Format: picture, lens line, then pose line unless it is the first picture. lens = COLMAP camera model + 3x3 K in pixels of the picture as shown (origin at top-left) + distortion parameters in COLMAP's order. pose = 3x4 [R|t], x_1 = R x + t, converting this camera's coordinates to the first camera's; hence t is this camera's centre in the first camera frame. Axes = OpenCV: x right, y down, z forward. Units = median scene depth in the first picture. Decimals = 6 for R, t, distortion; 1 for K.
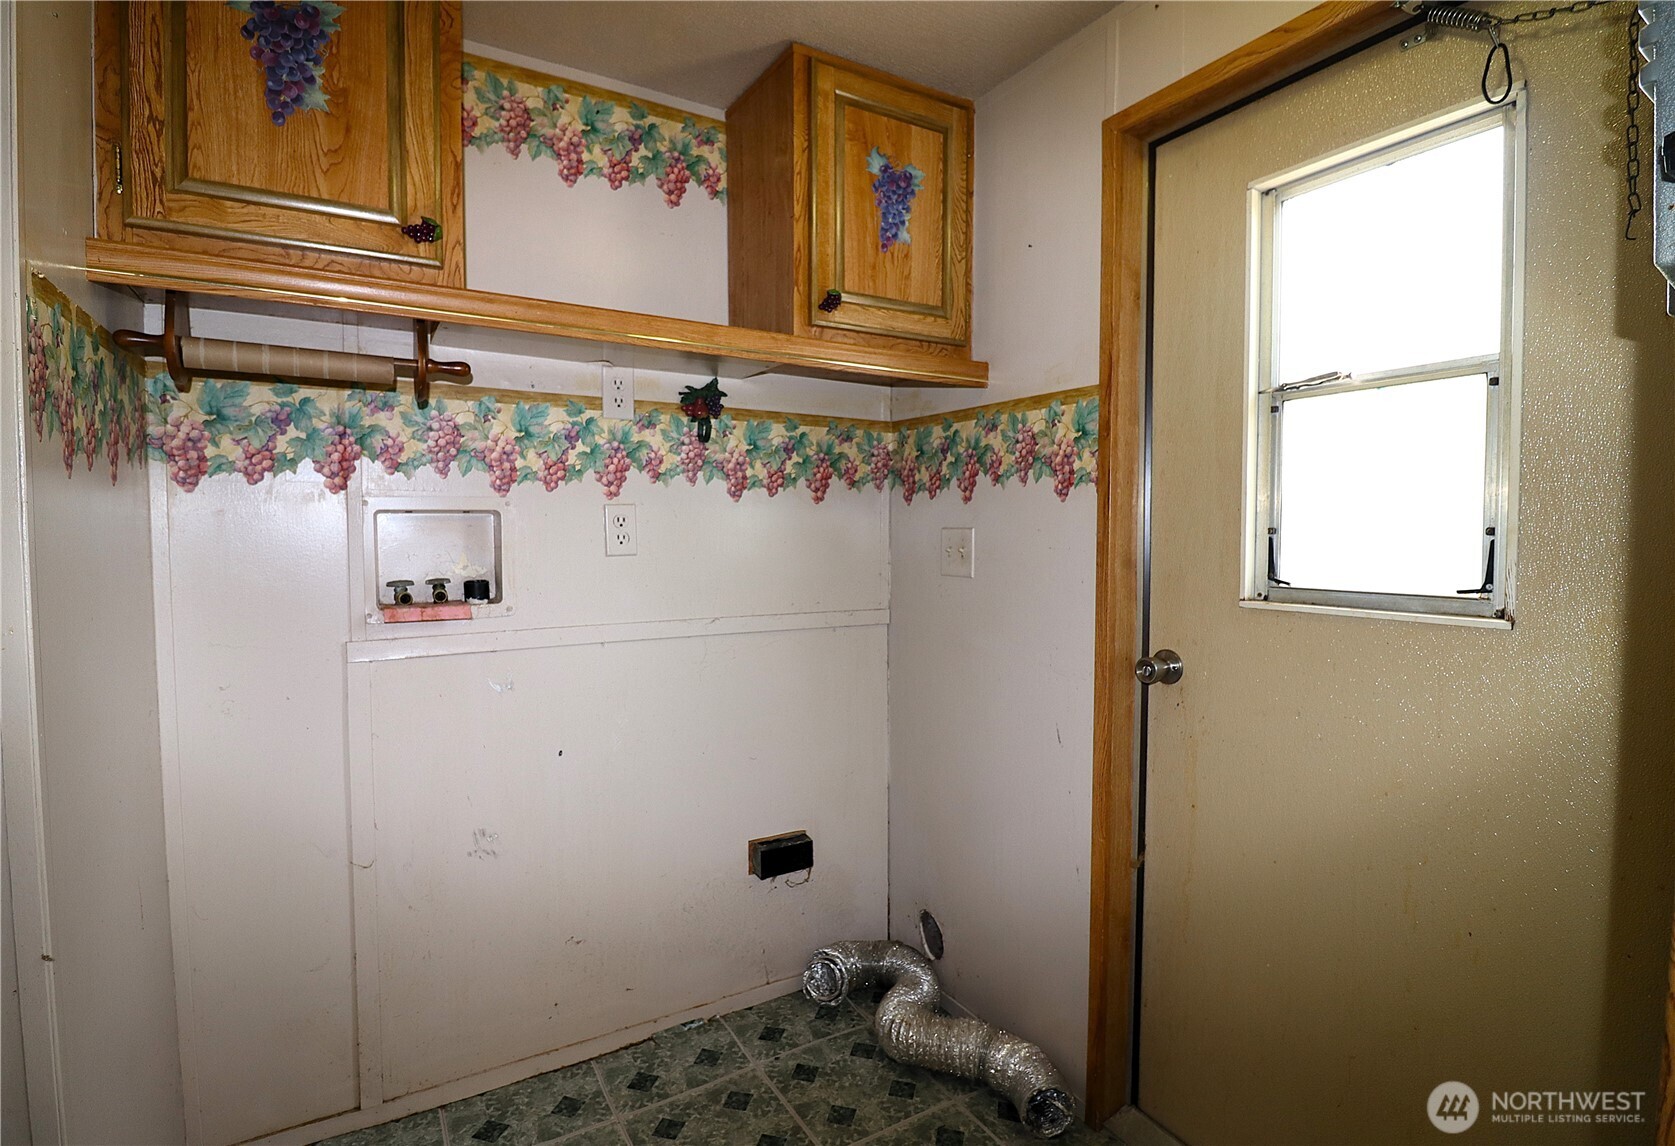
lens RADIAL K [[834.7, 0, 837.5], [0, 834.7, 573.0], [0, 0, 1]] dist [-0.012789, 0.000315]
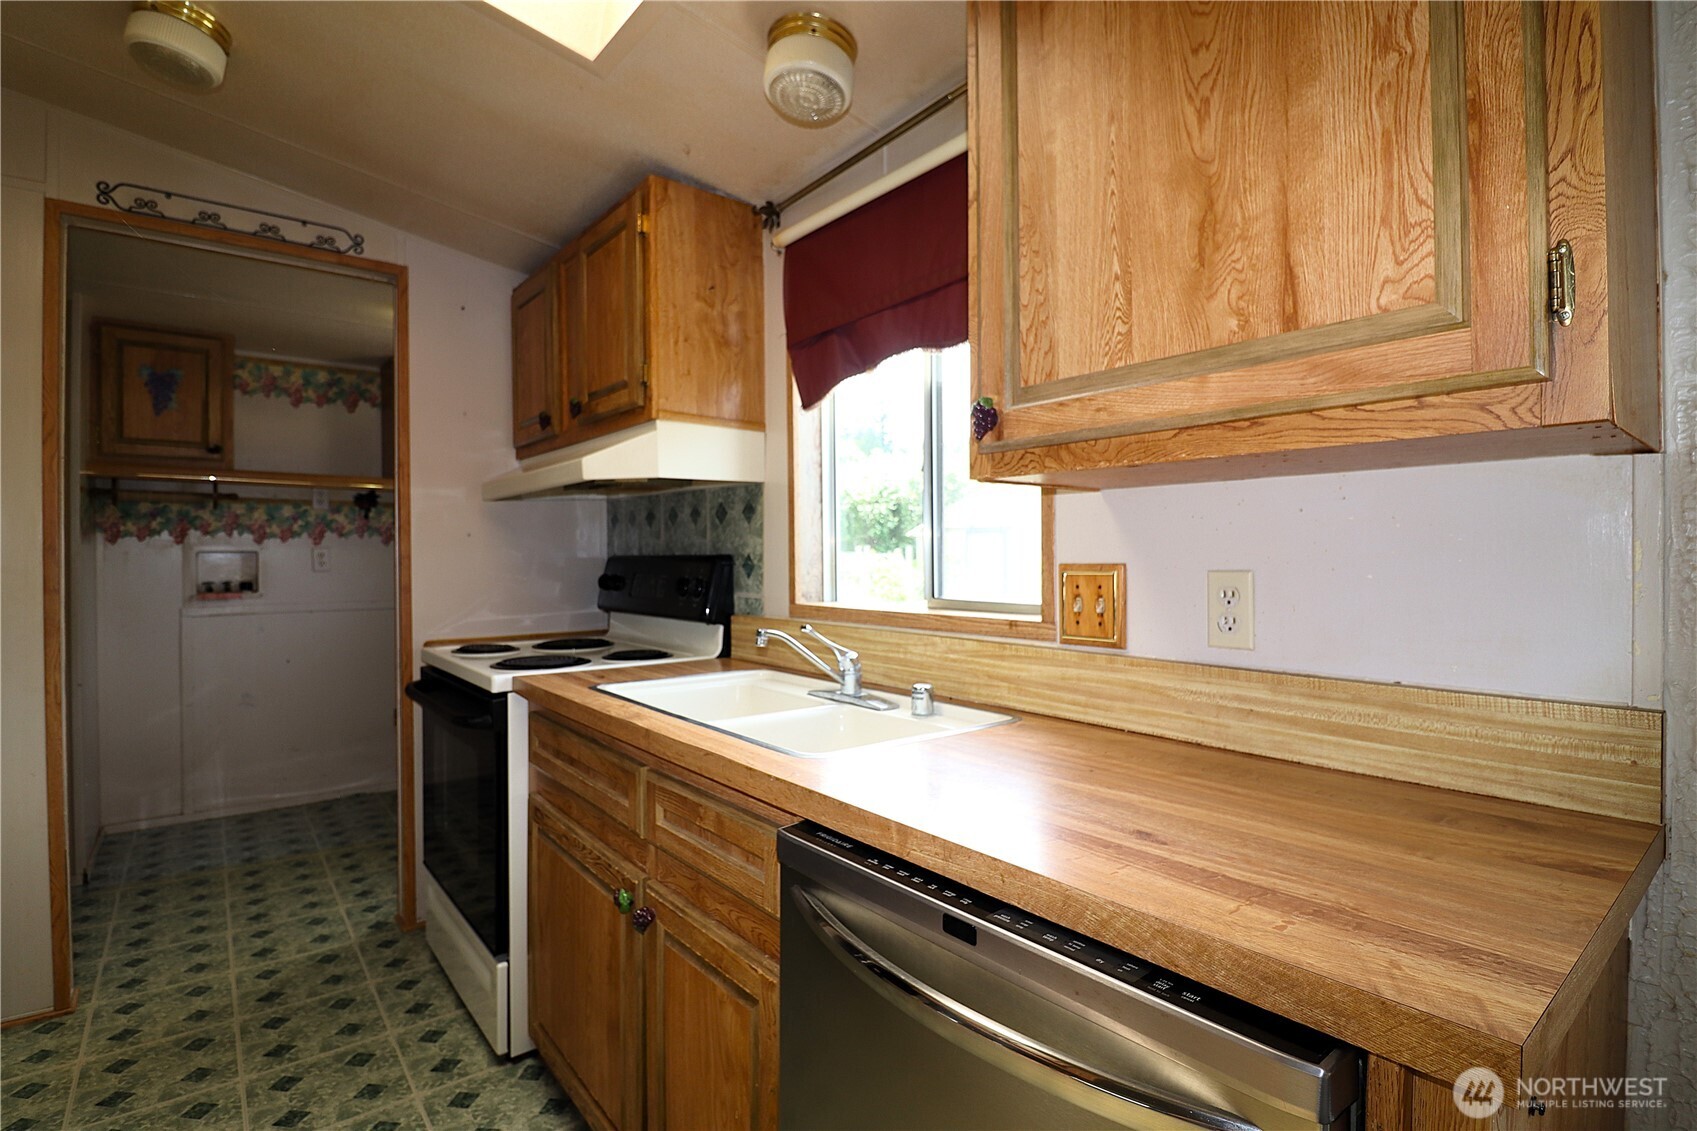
lens RADIAL K [[805.4, 0, 850.3], [0, 805.4, 559.3], [0, 0, 1]] dist [-0.004410, -0.009937]
pose [[0.990335, 0.004114, 0.138636, 0.899624], [0.001114, 0.999292, -0.037612, 0.031108], [-0.138692, 0.037403, 0.989629, -1.396211]]
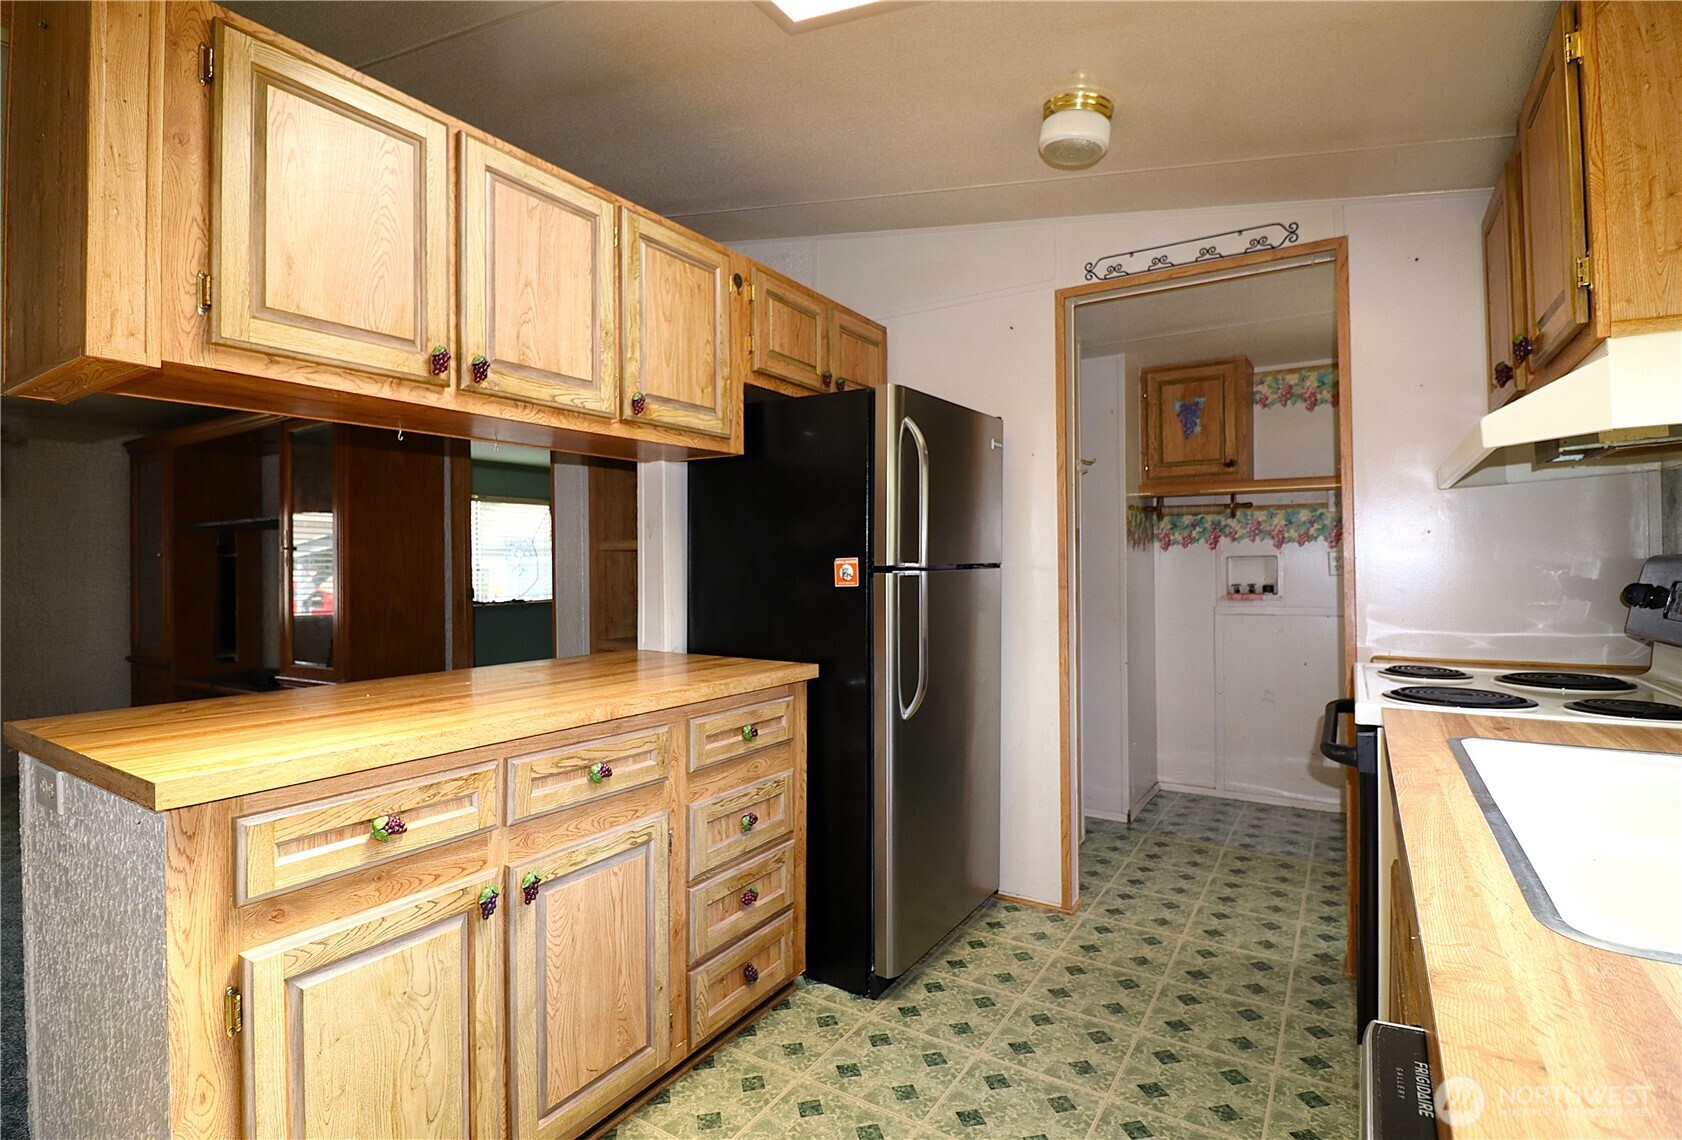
lens RADIAL K [[823.1, 0, 845.0], [0, 823.1, 564.9], [0, 0, 1]] dist [0.013568, -0.011765]
pose [[0.456734, 0.001153, -0.889603, 1.134243], [-0.031333, 0.999400, -0.014791, 0.025470], [0.889052, 0.034629, 0.456495, -1.177442]]
